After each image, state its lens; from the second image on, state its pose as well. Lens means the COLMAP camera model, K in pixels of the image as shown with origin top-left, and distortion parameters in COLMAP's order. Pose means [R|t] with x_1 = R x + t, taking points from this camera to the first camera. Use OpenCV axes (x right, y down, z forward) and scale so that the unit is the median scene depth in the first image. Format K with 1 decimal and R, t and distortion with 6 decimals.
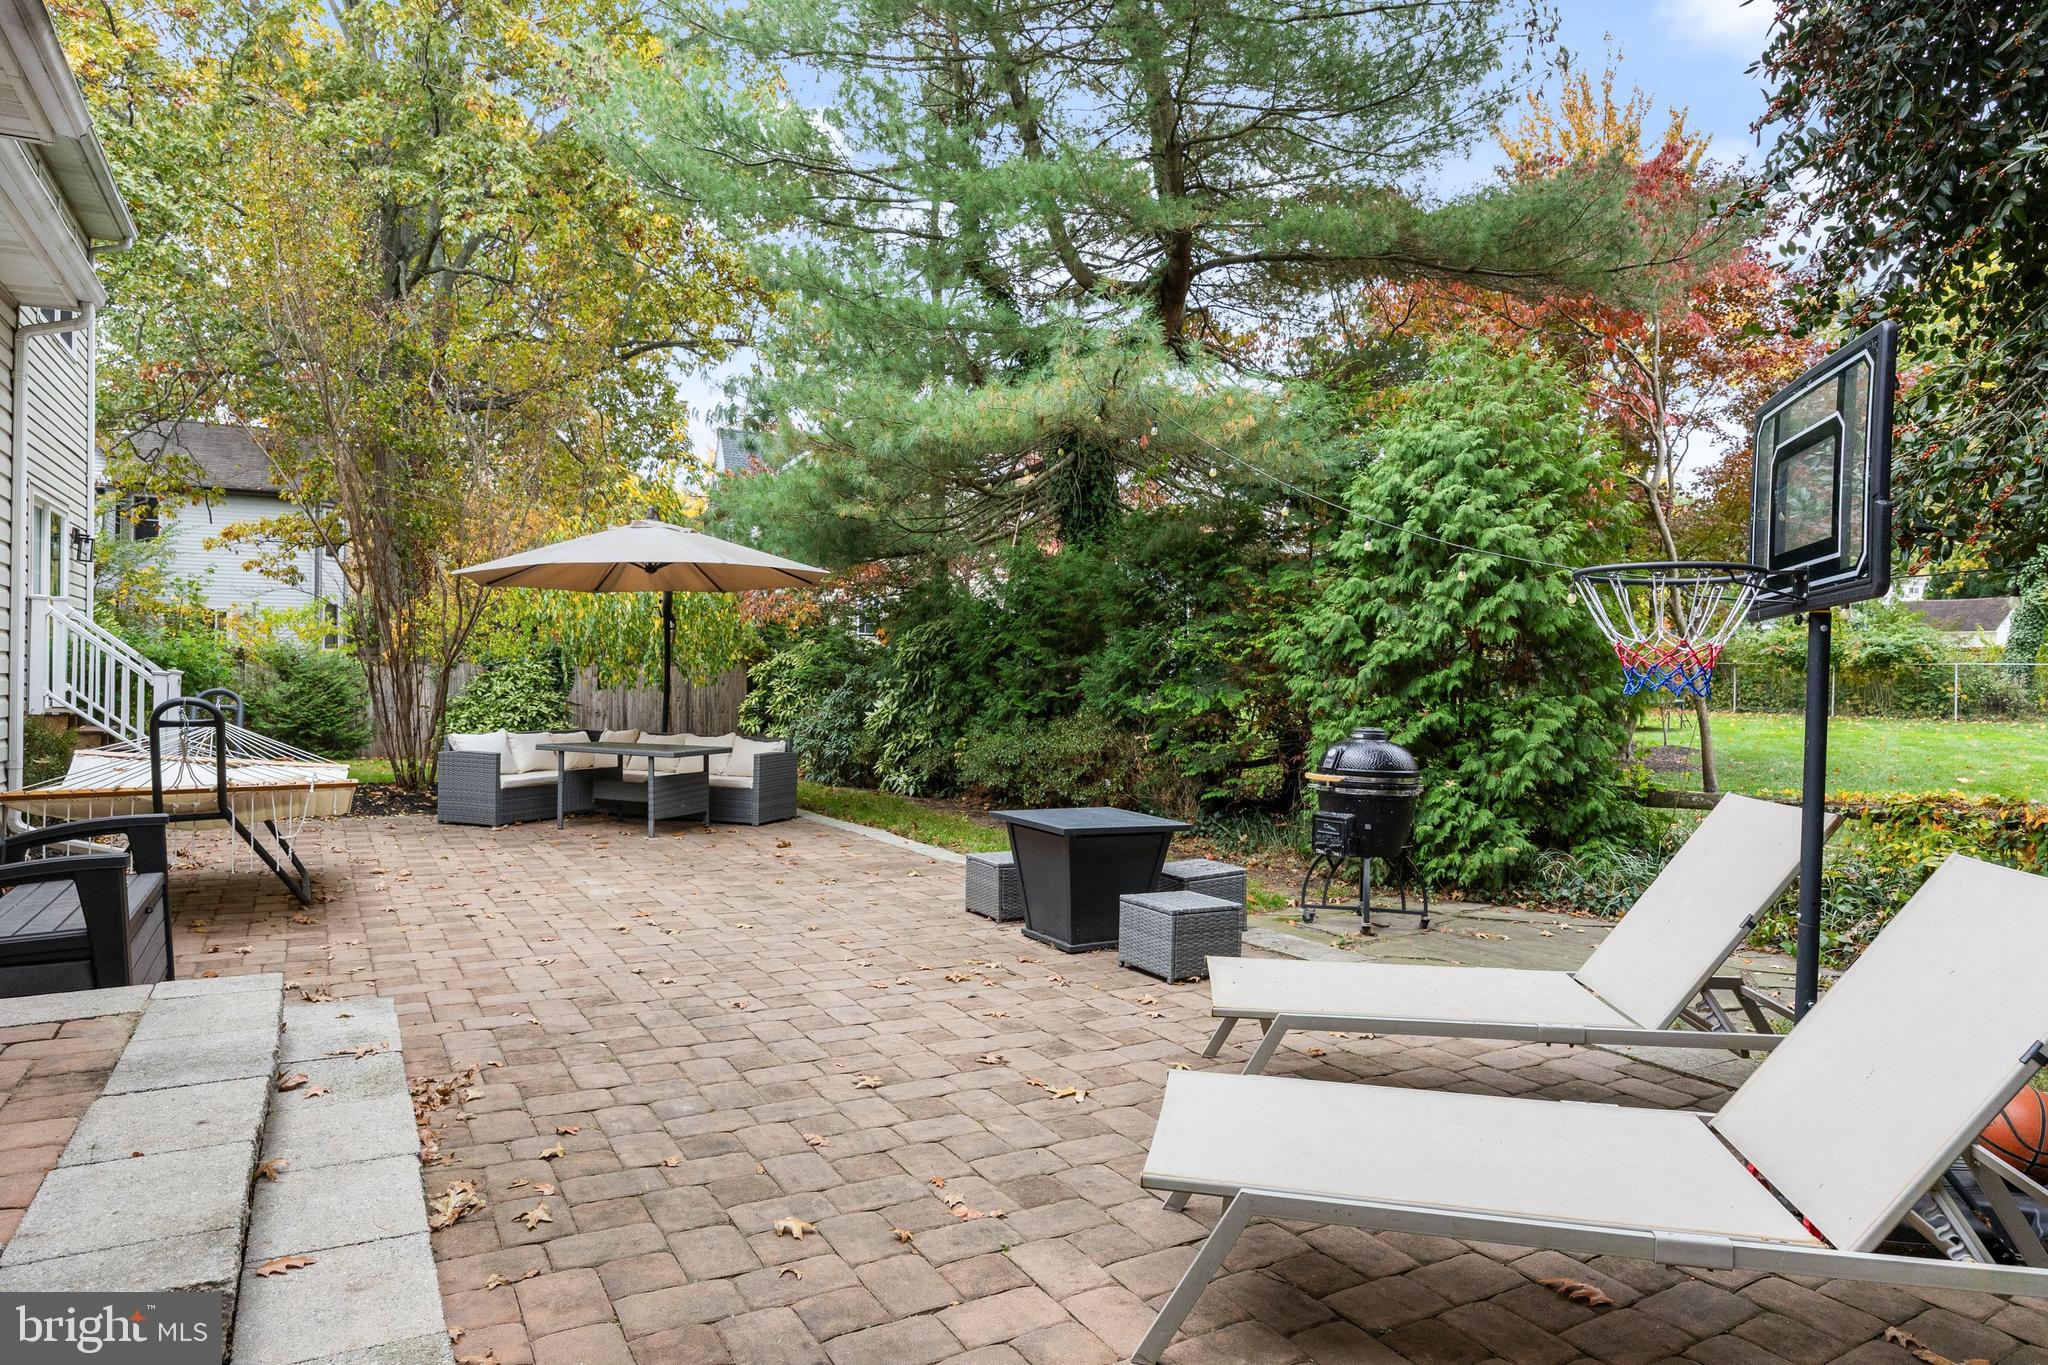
lens RADIAL K [[1142.0, 0, 1024.0], [0, 1142.0, 682.5], [0, 0, 1]] dist [-0.007555, 0.000284]
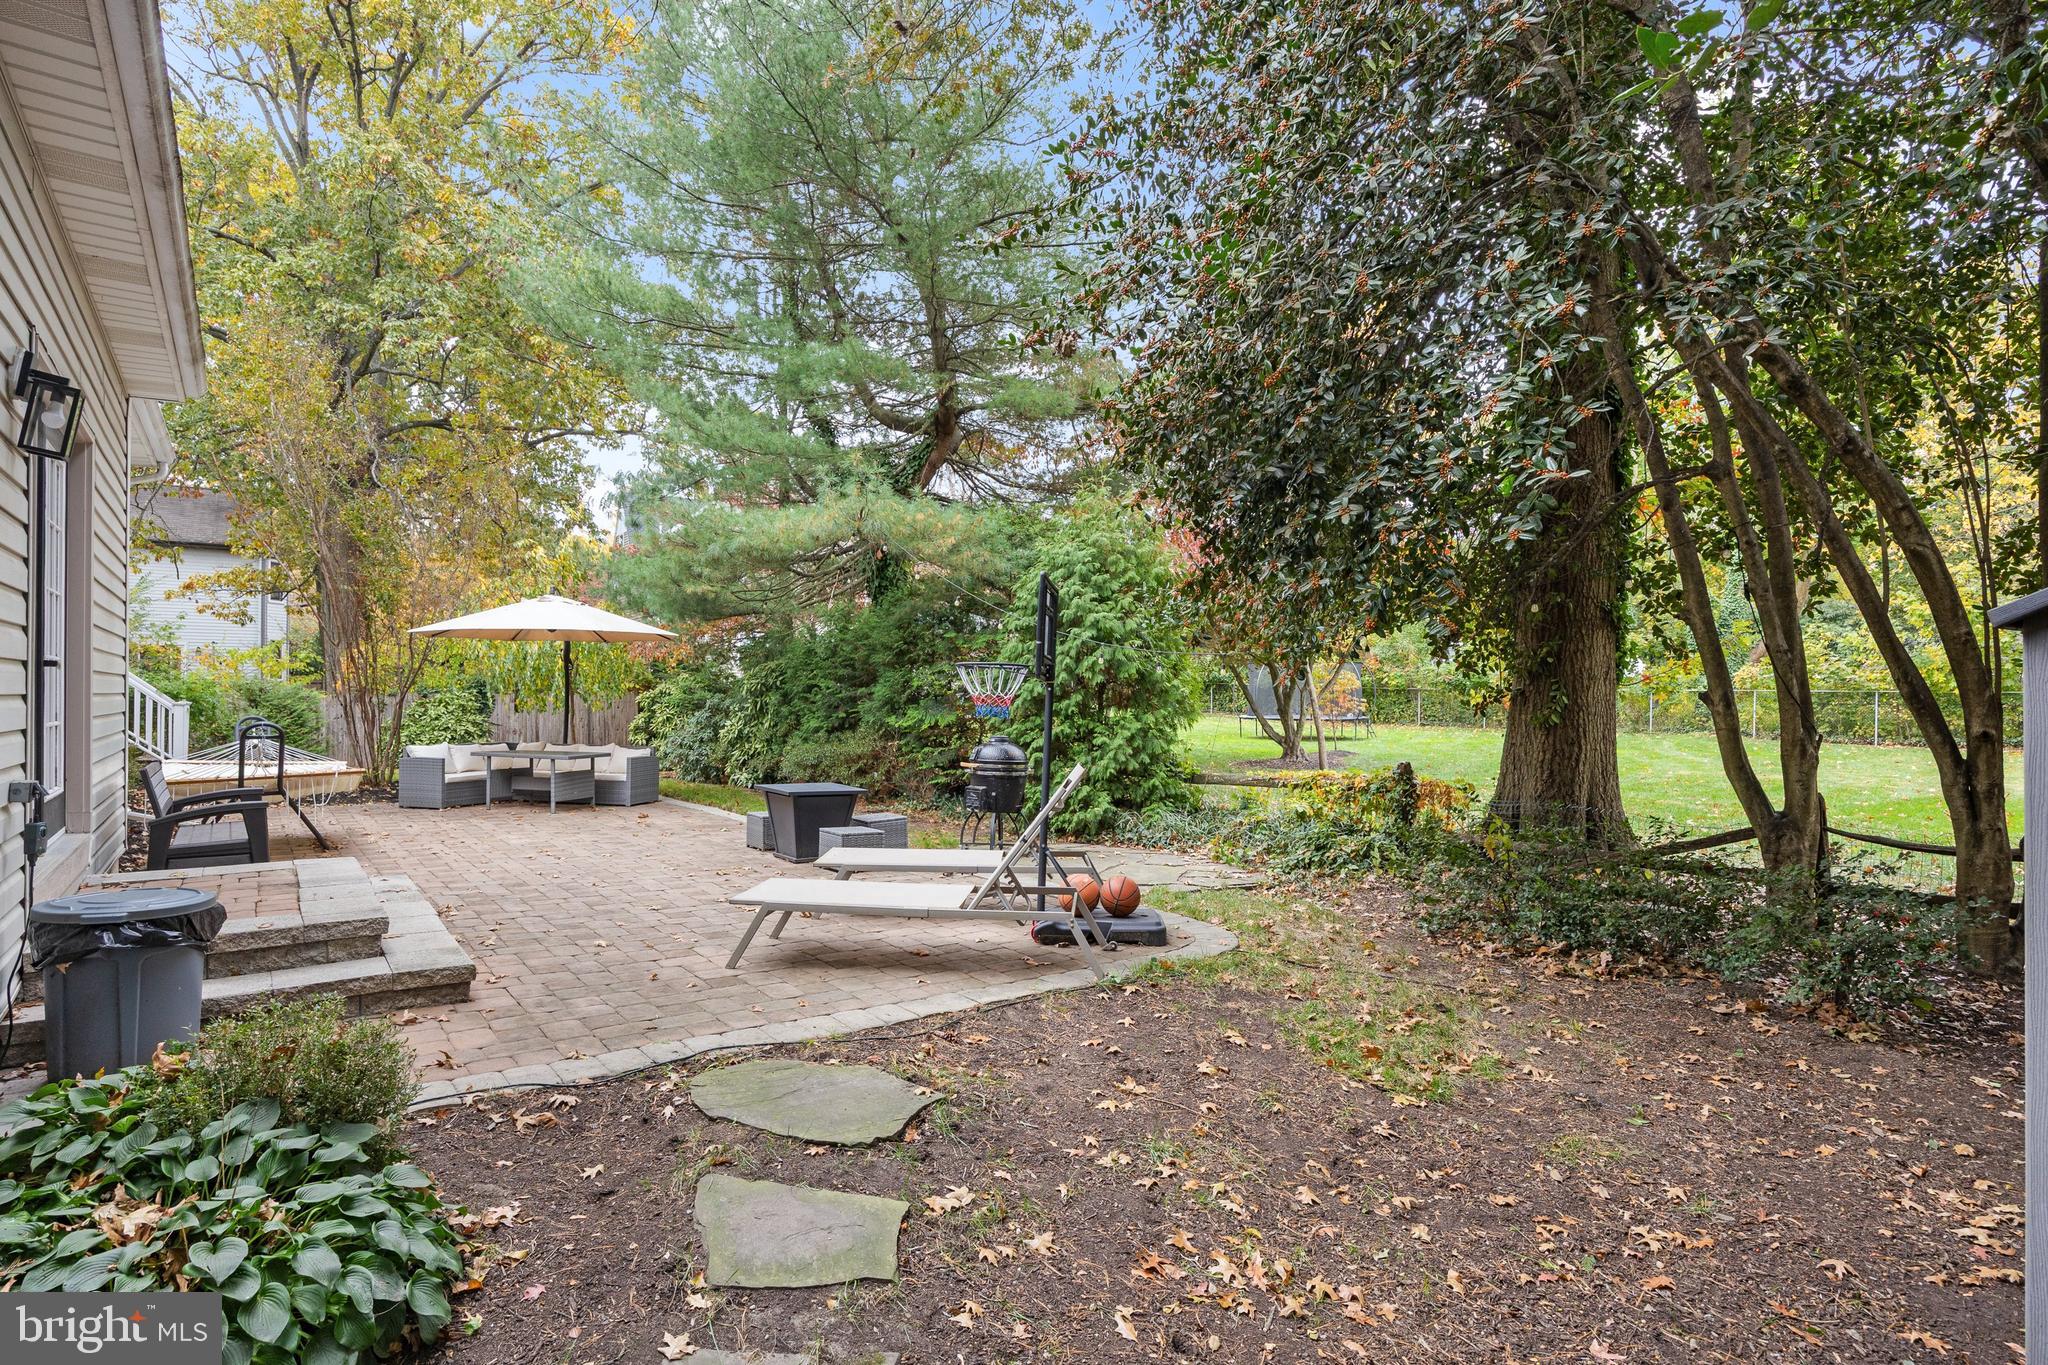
lens RADIAL K [[1038.1, 0, 1024.0], [0, 1038.1, 682.5], [0, 0, 1]] dist [0.021120, -0.000428]
pose [[0.995163, -0.002421, 0.098206, 0.141310], [0.004102, 0.999848, -0.016917, -0.009490], [-0.098150, 0.017238, 0.995022, -0.388888]]
